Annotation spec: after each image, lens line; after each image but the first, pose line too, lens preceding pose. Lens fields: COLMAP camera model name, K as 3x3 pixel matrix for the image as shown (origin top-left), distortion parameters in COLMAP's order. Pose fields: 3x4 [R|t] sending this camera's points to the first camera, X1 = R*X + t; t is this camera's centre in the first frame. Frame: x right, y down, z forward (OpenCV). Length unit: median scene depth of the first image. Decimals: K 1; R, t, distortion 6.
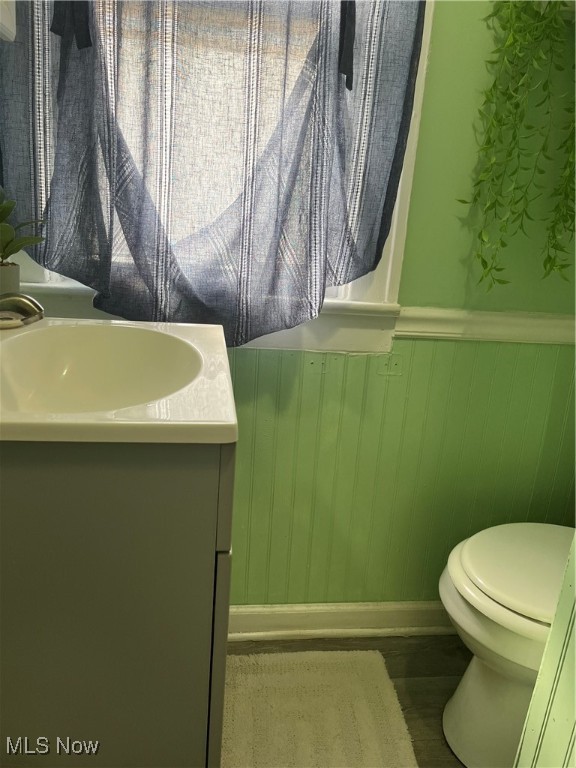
lens RADIAL K [[603.4, 0, 286.4], [0, 603.4, 388.7], [0, 0, 1]] dist [0.079217, -0.102311]
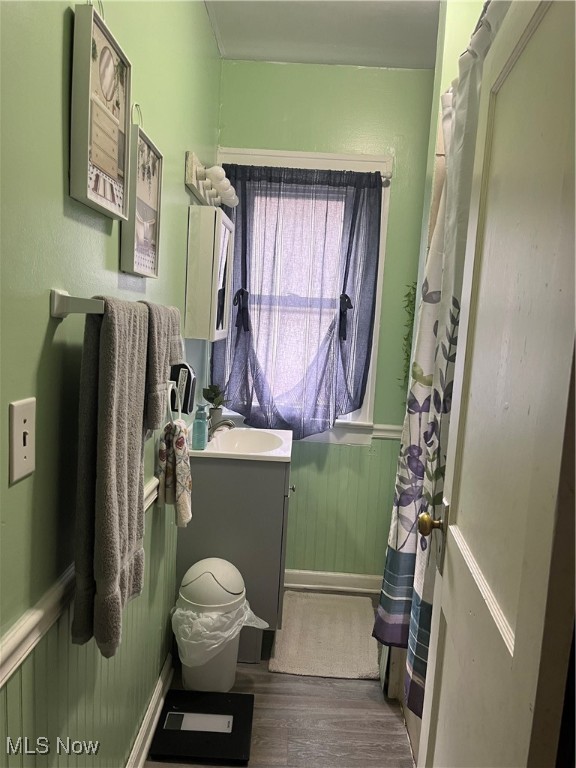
lens RADIAL K [[603.4, 0, 286.4], [0, 603.4, 388.7], [0, 0, 1]] dist [0.079217, -0.102311]
pose [[0.987000, 0.005113, -0.160639, 0.262464], [-0.034115, 0.983383, -0.178308, 0.166193], [0.157058, 0.181470, 0.970774, -1.427735]]
